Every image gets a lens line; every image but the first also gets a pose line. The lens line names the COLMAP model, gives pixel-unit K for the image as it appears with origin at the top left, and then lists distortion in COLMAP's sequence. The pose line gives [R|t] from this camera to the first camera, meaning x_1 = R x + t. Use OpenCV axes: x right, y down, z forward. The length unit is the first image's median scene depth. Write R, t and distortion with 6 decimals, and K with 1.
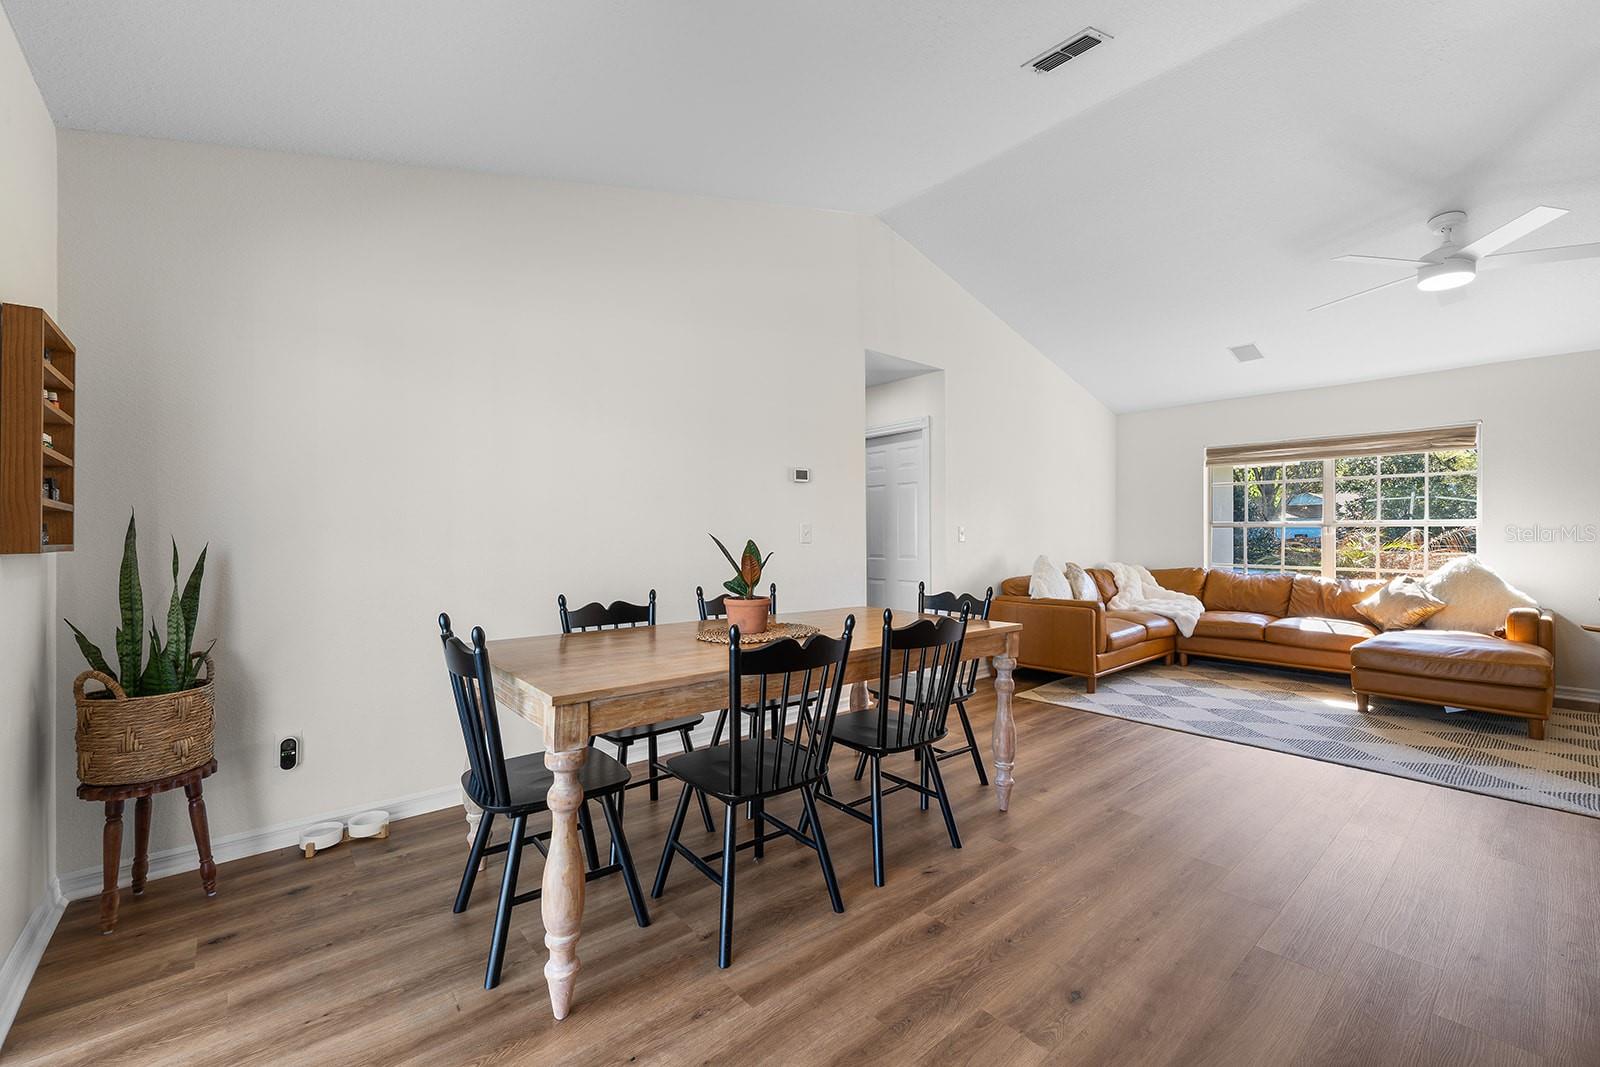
lens RADIAL K [[648.7, 0, 796.9], [0, 648.7, 534.2], [0, 0, 1]] dist [0.002556, -0.000300]
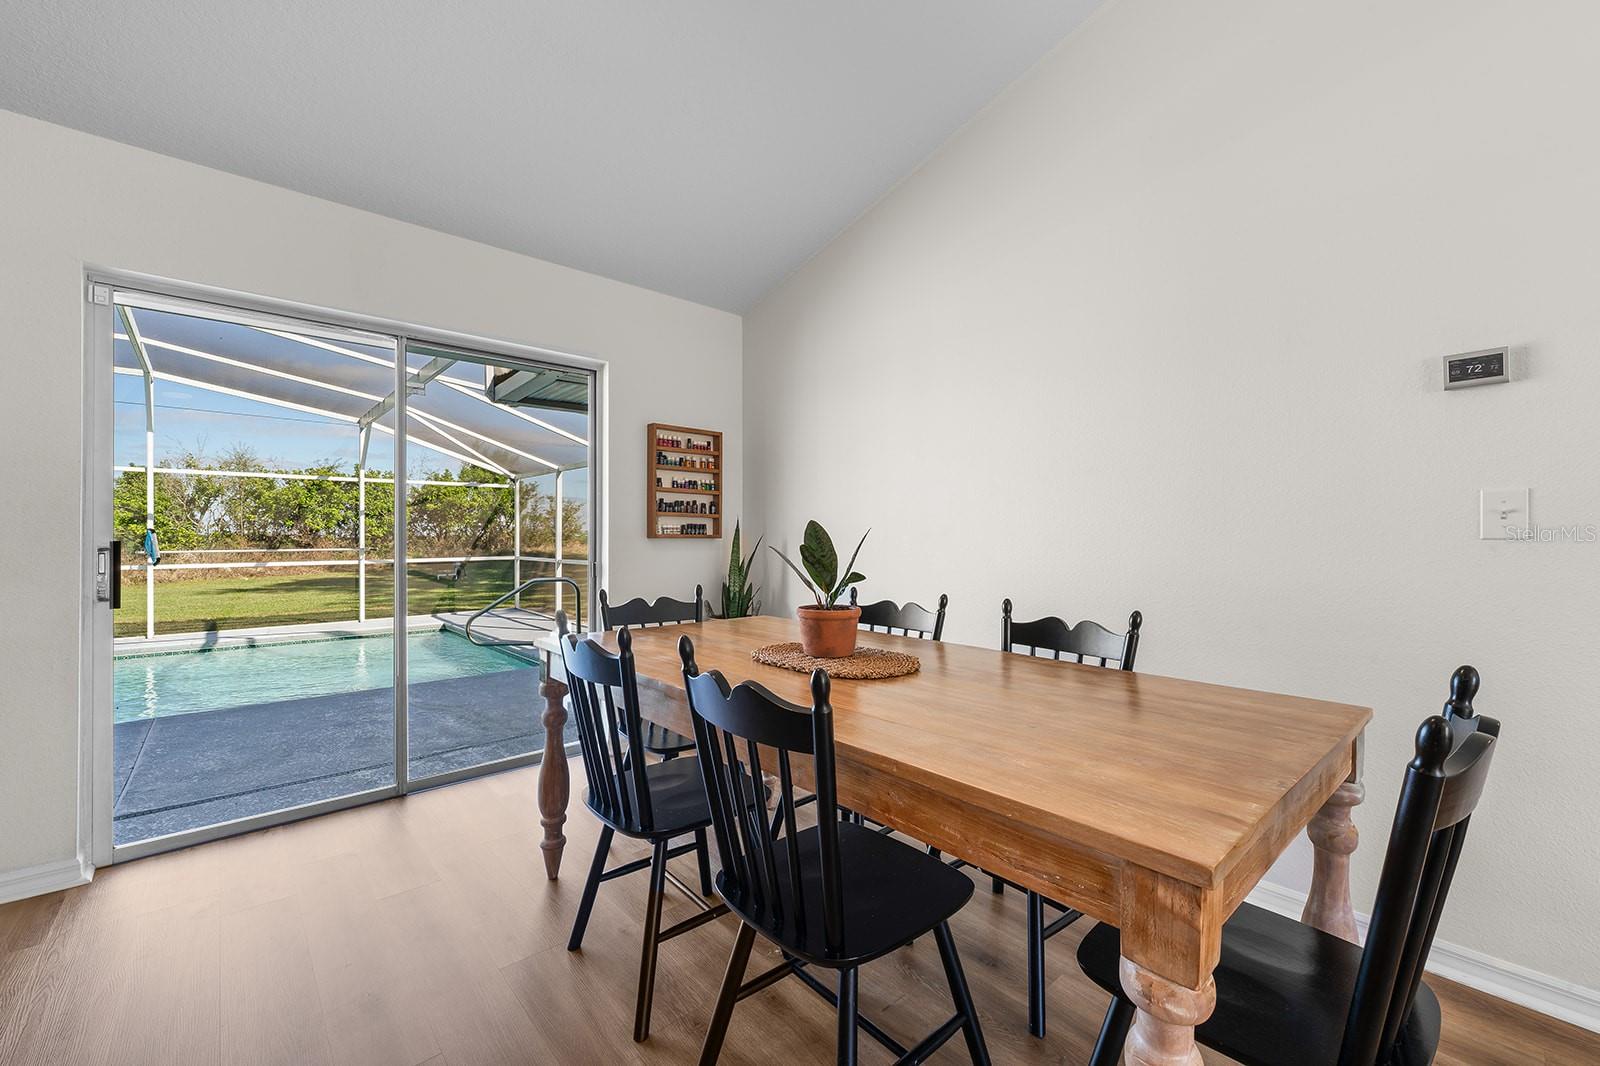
lens RADIAL K [[648.7, 0, 808.8], [0, 648.7, 534.0], [0, 0, 1]] dist [0.002556, -0.000300]
pose [[0.034234, -0.003726, -0.999407, 0.306590], [0.005036, 0.999981, -0.003555, 0.007998], [0.999401, -0.004912, 0.034252, 0.444329]]
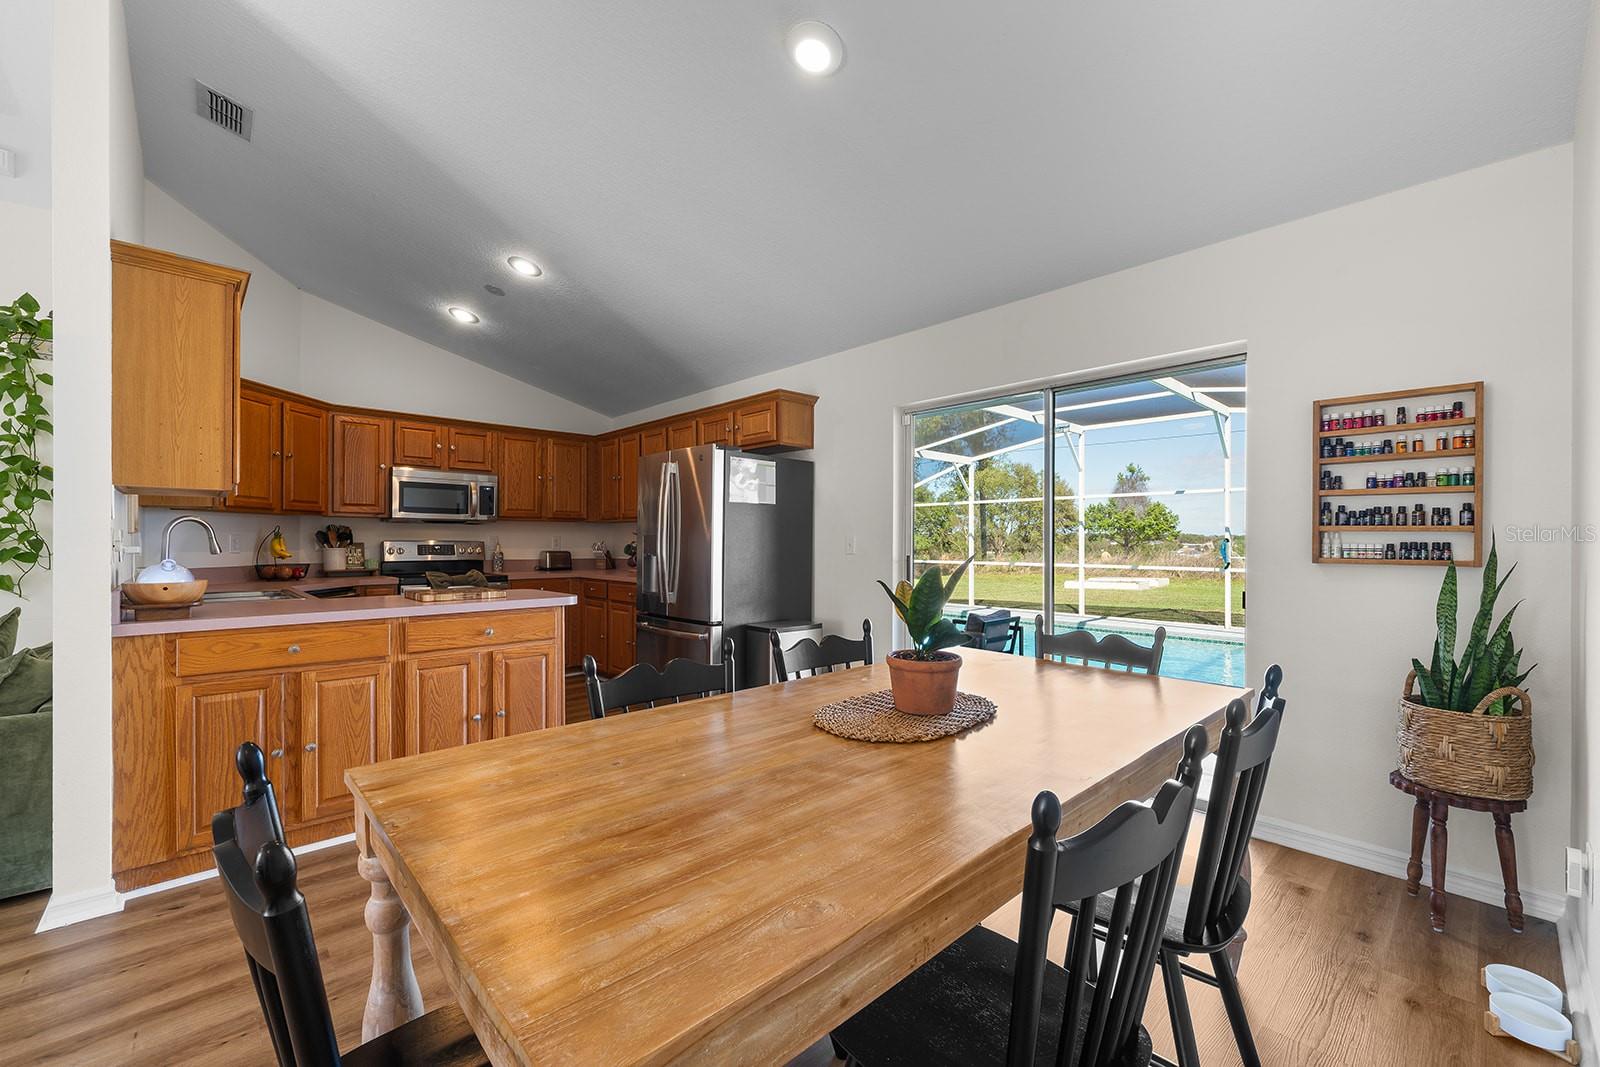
lens RADIAL K [[648.7, 0, 790.9], [0, 648.7, 543.6], [0, 0, 1]] dist [0.002556, -0.000300]
pose [[-0.998581, -0.001804, -0.053225, 0.038677], [-0.001929, 0.999995, 0.002305, -0.005577], [0.053221, 0.002404, -0.998580, 0.760093]]
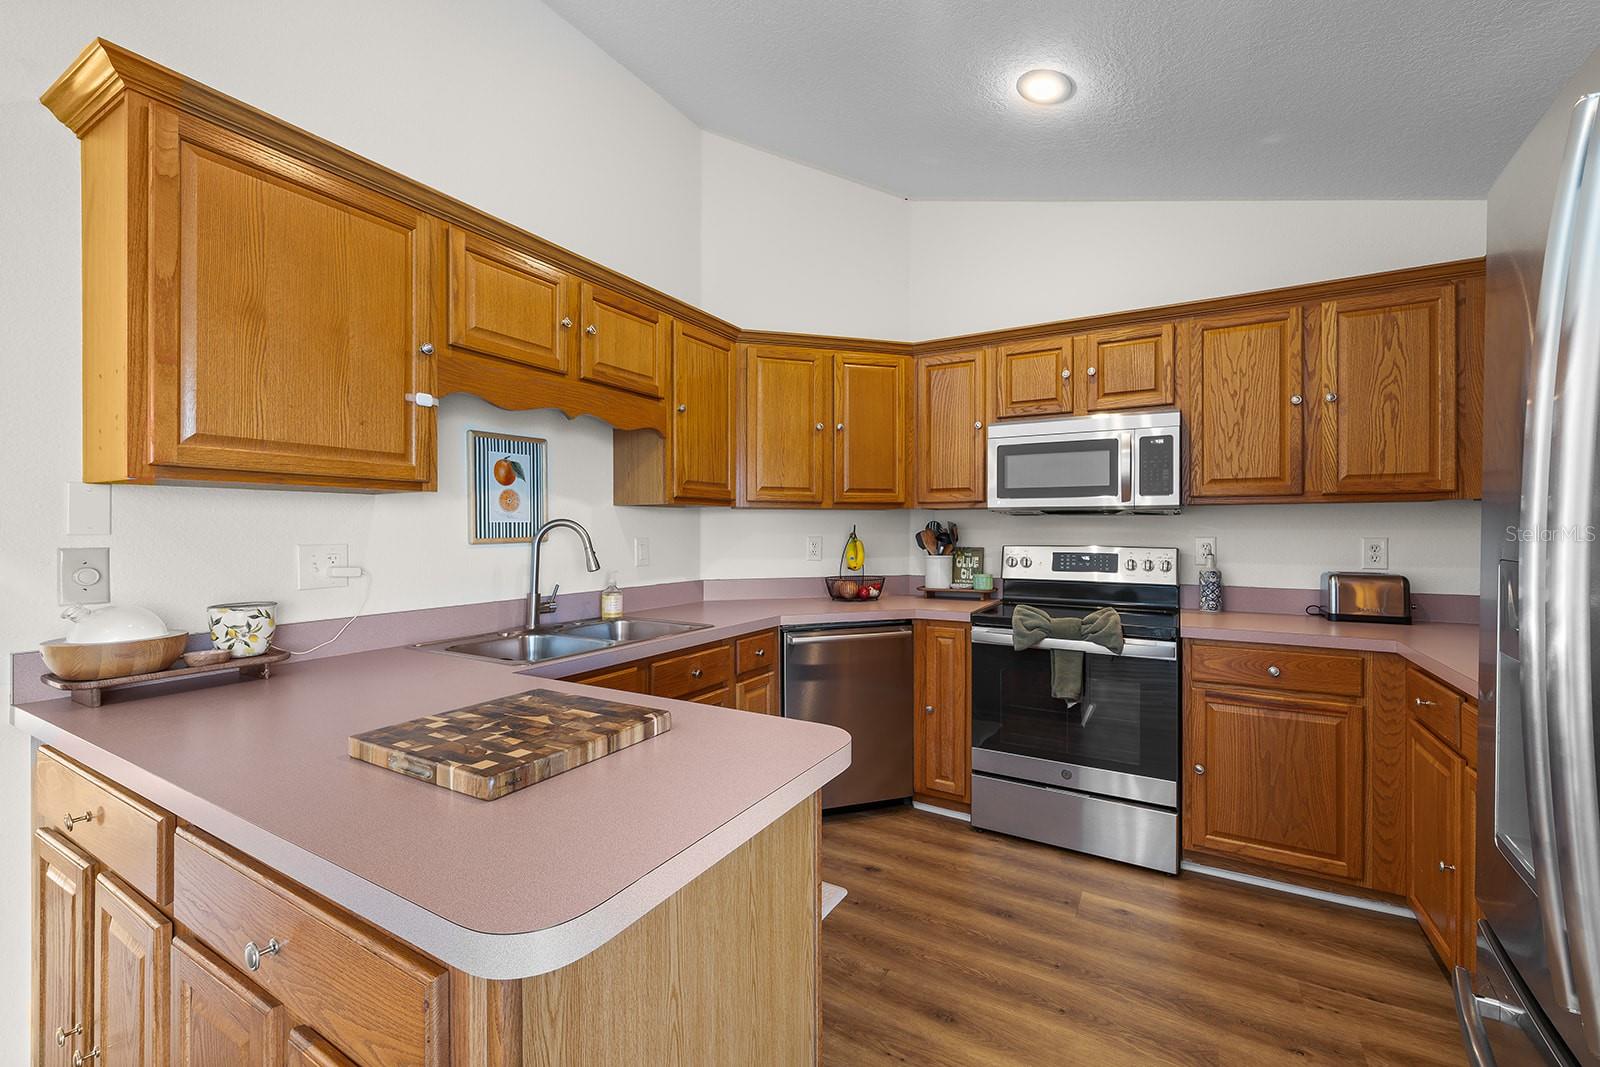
lens RADIAL K [[648.7, 0, 810.7], [0, 648.7, 527.8], [0, 0, 1]] dist [0.002556, -0.000300]
pose [[-0.345603, 0.001209, 0.938380, 0.088923], [0.000793, 0.999999, -0.000996, -0.022680], [-0.938381, 0.000400, -0.345604, 0.119710]]
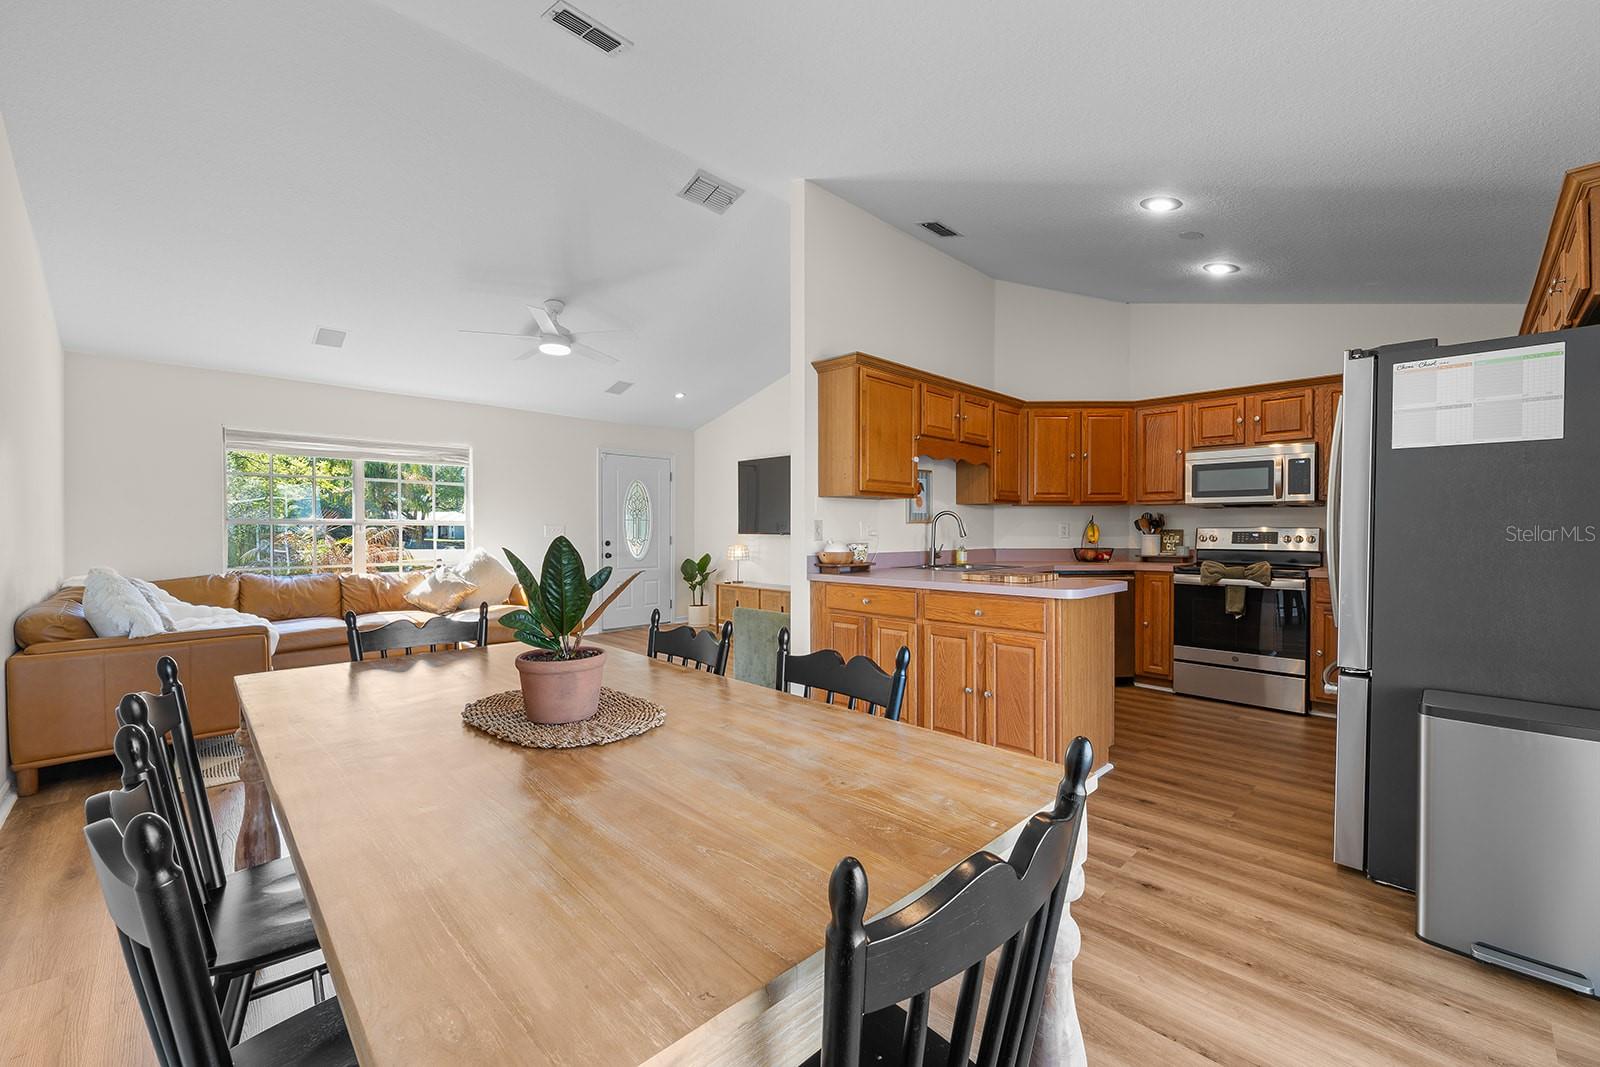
lens RADIAL K [[648.7, 0, 812.8], [0, 648.7, 534.2], [0, 0, 1]] dist [0.002556, -0.000300]
pose [[-0.086713, -0.006364, 0.996213, -0.307244], [0.000752, 0.999979, 0.006453, -0.003259], [-0.996233, 0.001309, -0.086706, 0.386946]]
